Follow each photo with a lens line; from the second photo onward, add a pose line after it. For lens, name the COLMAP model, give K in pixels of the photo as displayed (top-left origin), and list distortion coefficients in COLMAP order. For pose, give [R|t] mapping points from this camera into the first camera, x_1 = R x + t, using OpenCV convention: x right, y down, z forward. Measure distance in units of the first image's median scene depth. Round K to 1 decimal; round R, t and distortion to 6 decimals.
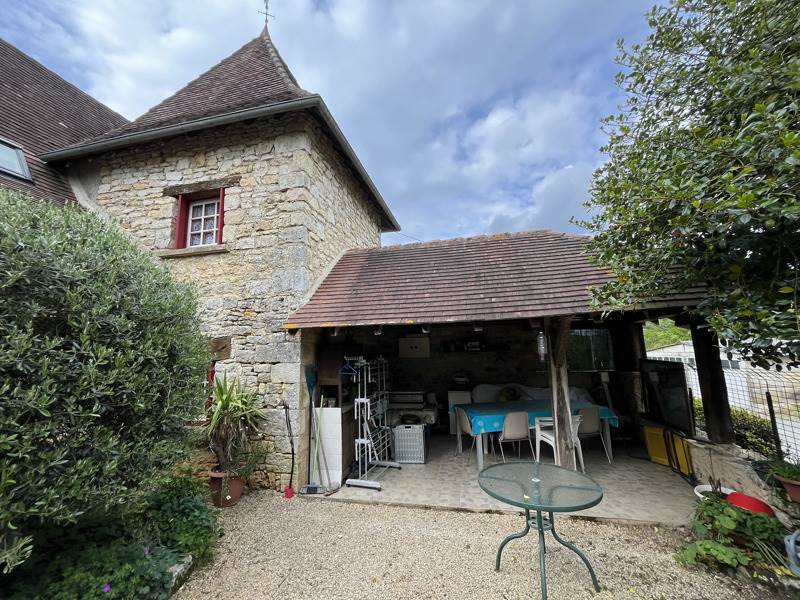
lens RADIAL K [[321.3, 0, 398.1], [0, 321.3, 299.1], [0, 0, 1]] dist [-0.002358, -0.000260]
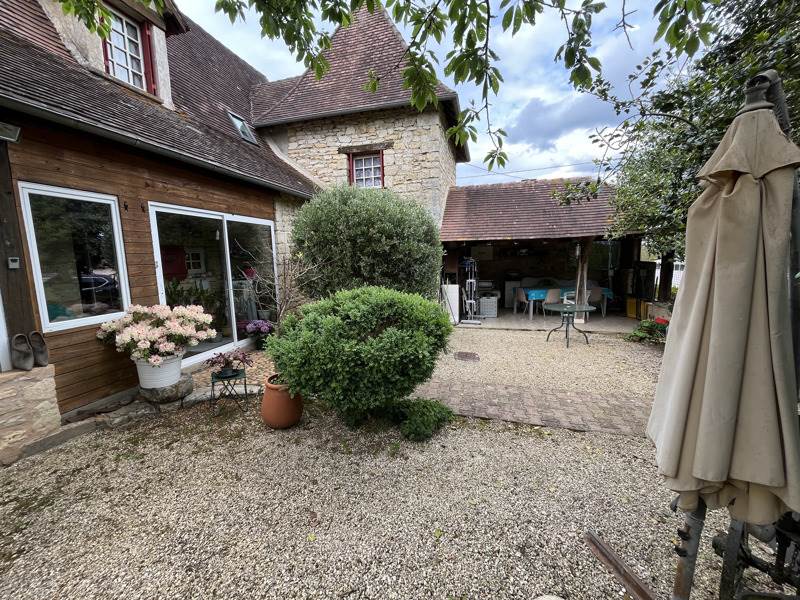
lens RADIAL K [[321.3, 0, 398.1], [0, 321.3, 299.1], [0, 0, 1]] dist [-0.002358, -0.000260]
pose [[0.998887, 0.013990, -0.045054, -0.386570], [-0.000724, 0.959452, 0.281873, -0.088739], [0.047170, -0.281526, 0.958393, -0.708696]]
